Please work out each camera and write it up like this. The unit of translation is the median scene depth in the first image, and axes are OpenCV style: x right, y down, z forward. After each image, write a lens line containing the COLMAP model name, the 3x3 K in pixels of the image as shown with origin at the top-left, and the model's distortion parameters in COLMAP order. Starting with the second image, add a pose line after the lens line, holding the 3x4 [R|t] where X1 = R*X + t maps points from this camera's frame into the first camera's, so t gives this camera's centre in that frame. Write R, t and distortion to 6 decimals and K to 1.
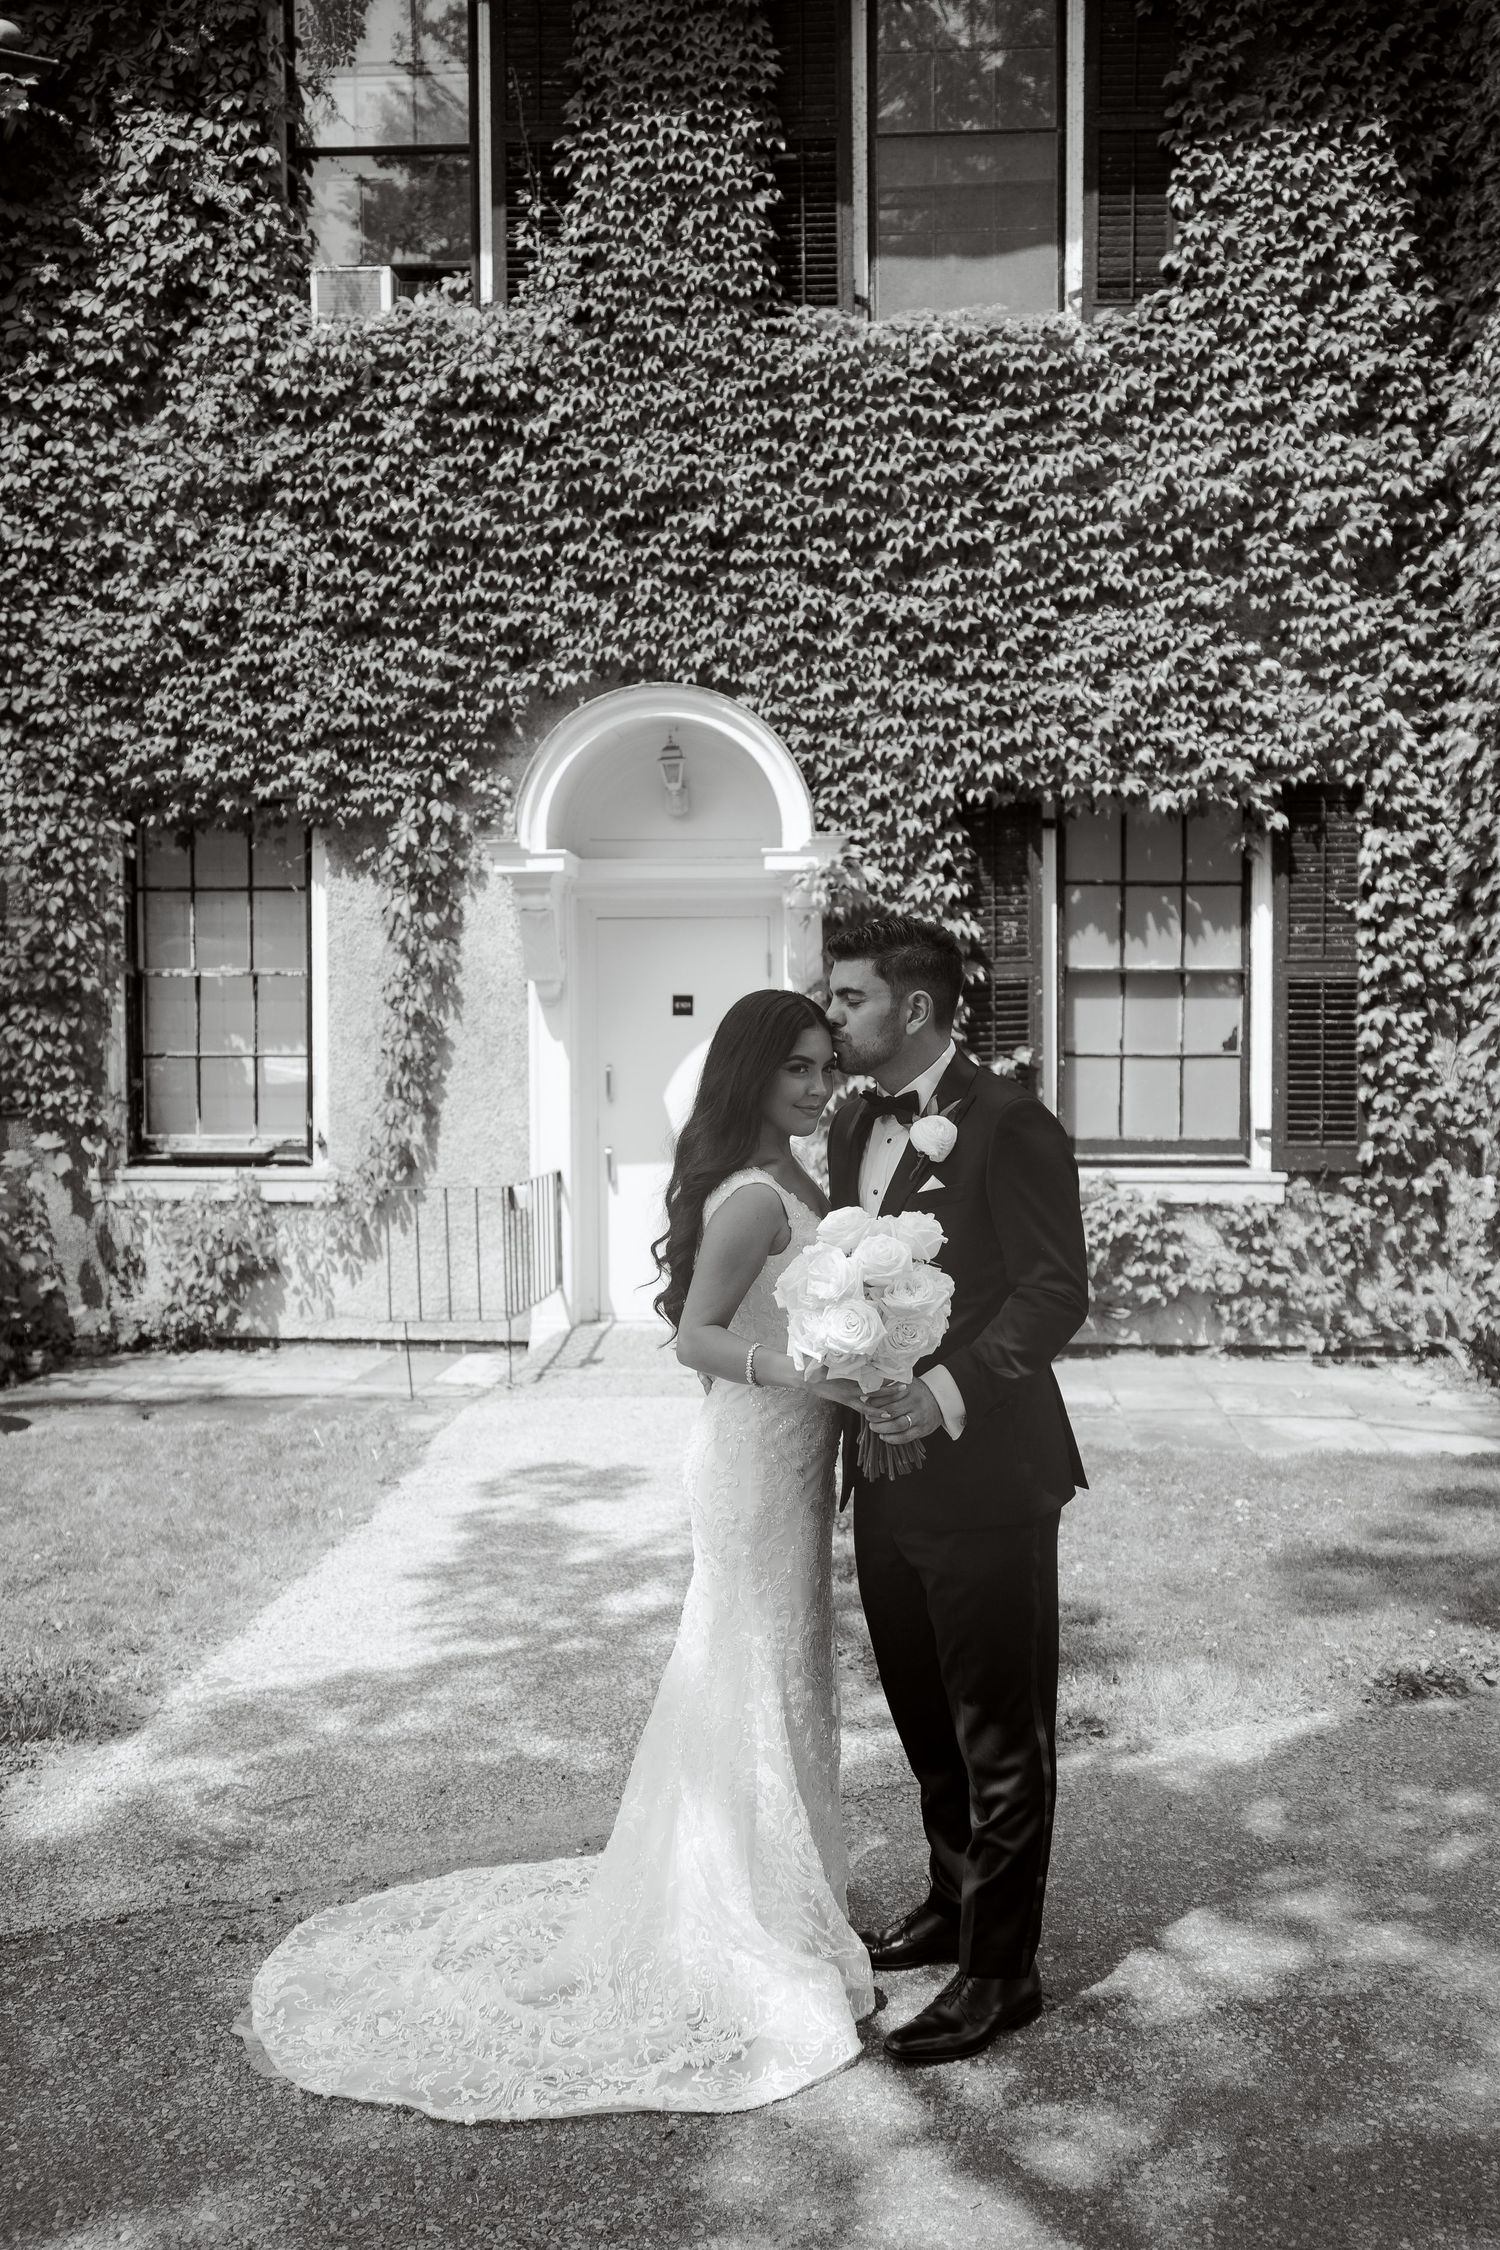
lens RADIAL K [[2043.8, 0, 795.1], [0, 2043.8, 1118.9], [0, 0, 1]] dist [0.005801, 0.041047]
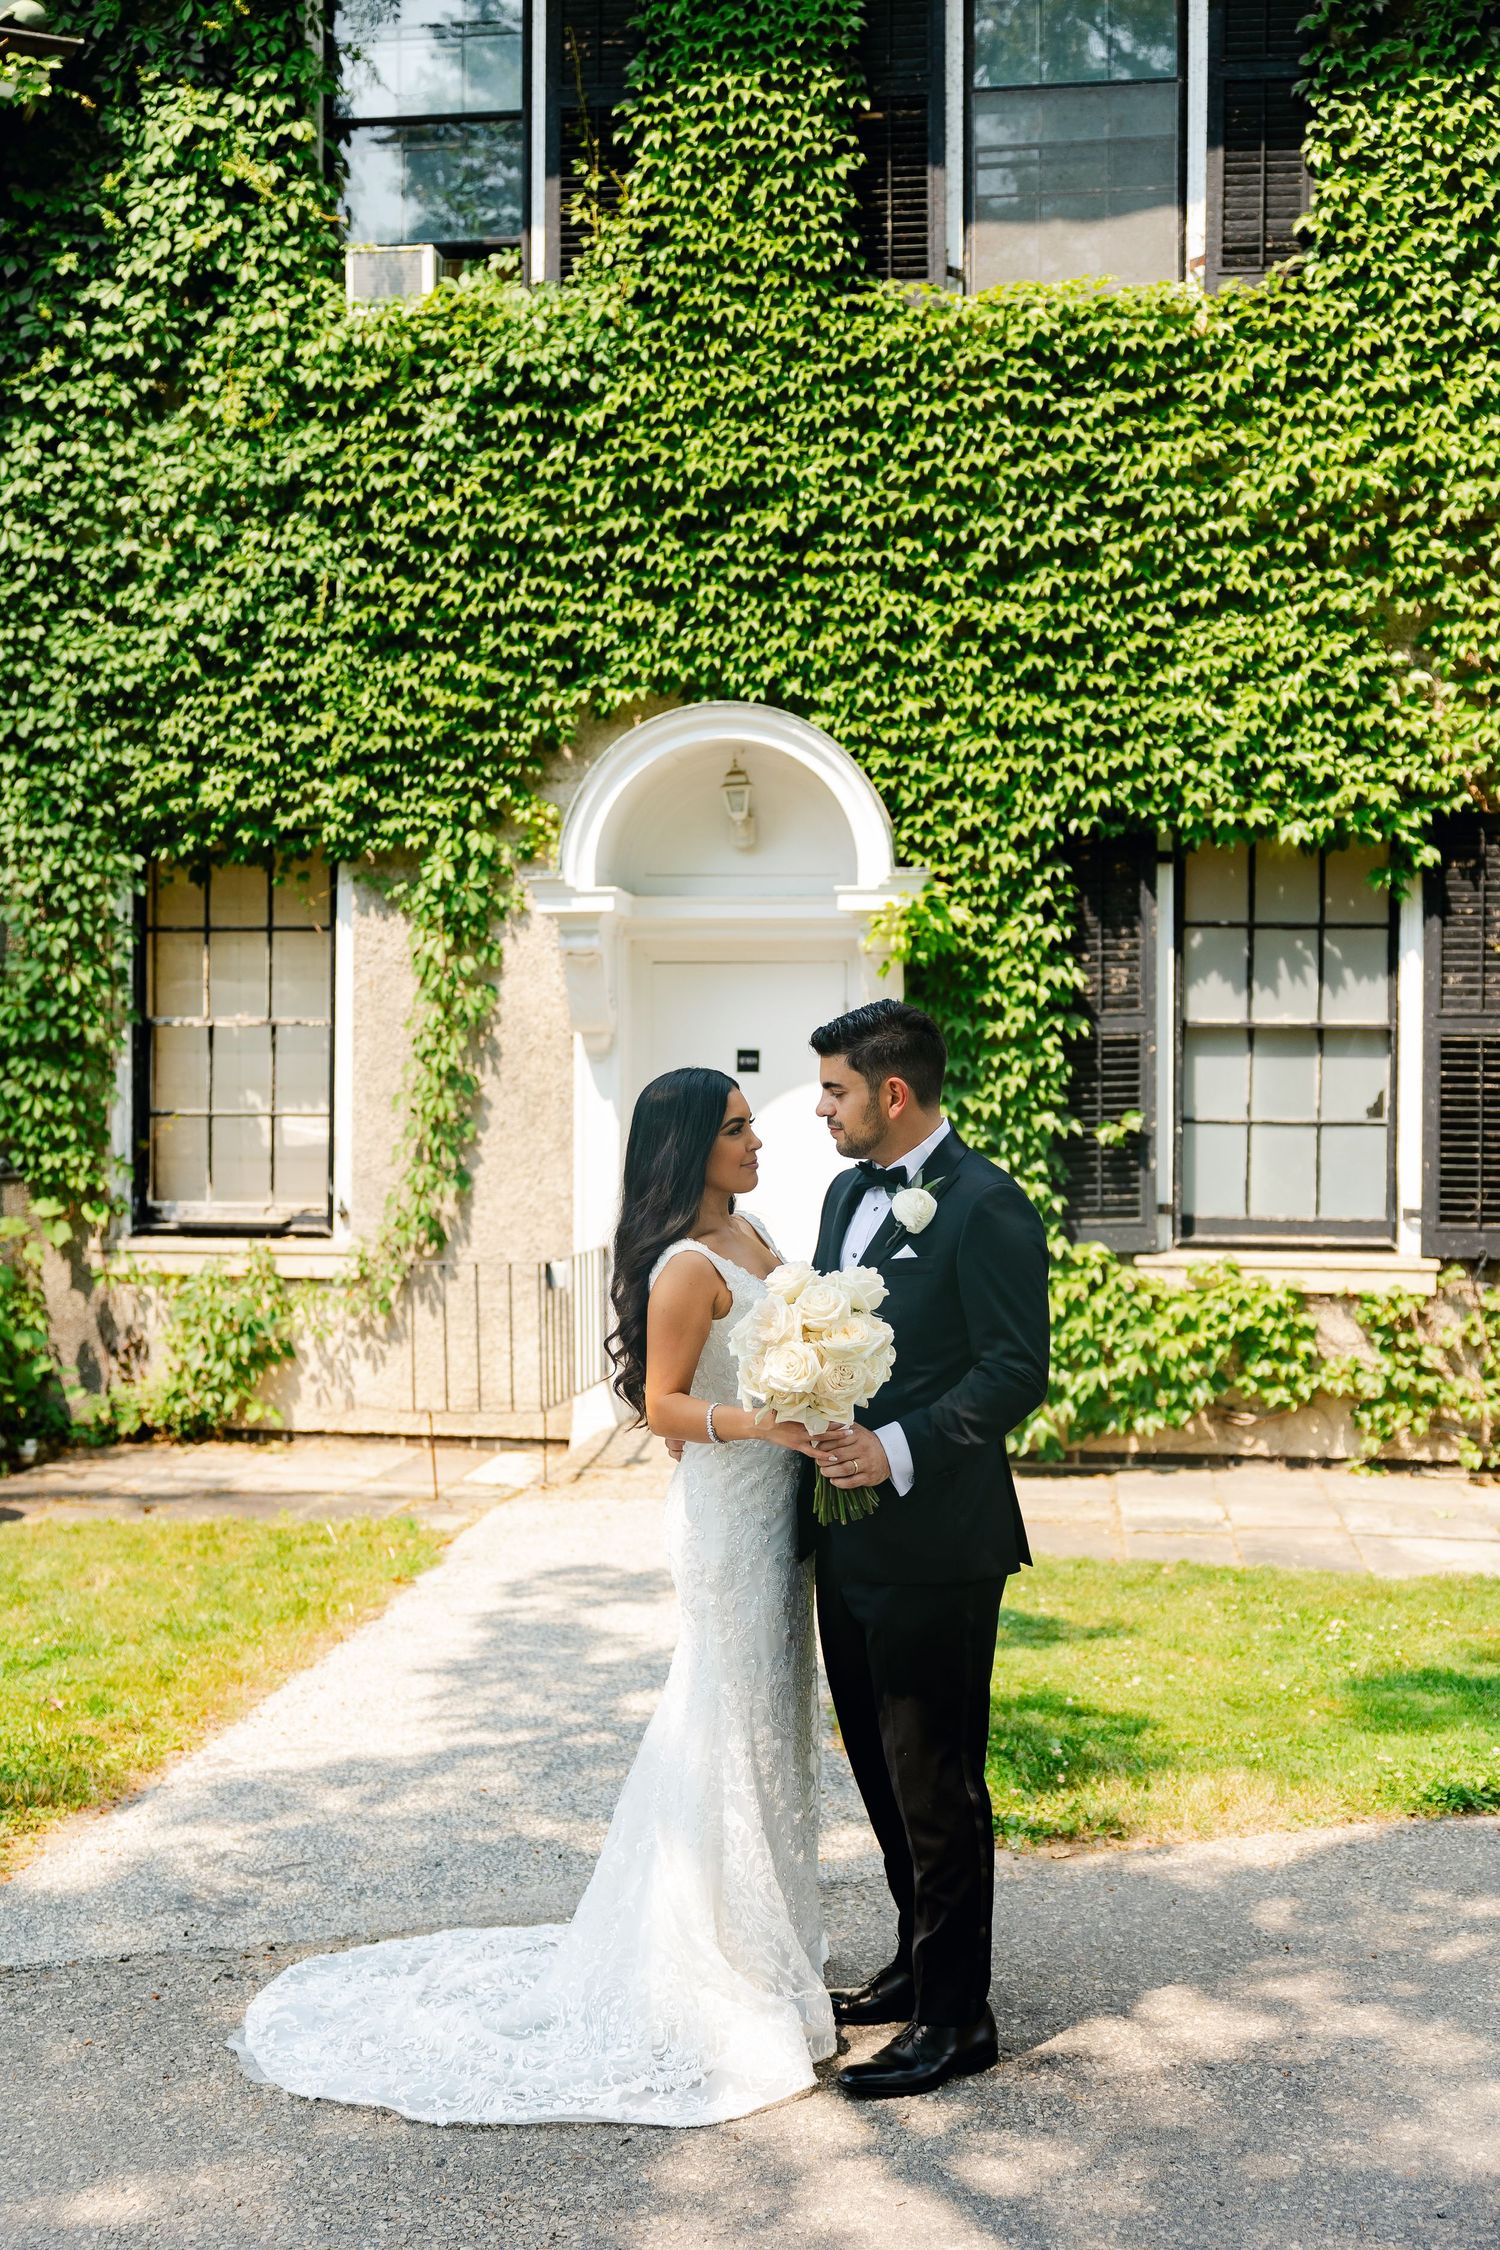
lens RADIAL K [[2609.6, 0, 753.3], [0, 2609.6, 1123.3], [0, 0, 1]] dist [-0.011494, 0.016050]
pose [[0.996841, 0.008353, -0.078983, 0.038073], [-0.010359, 0.999633, -0.025027, -0.000718], [0.078745, 0.025766, 0.996562, -0.127509]]
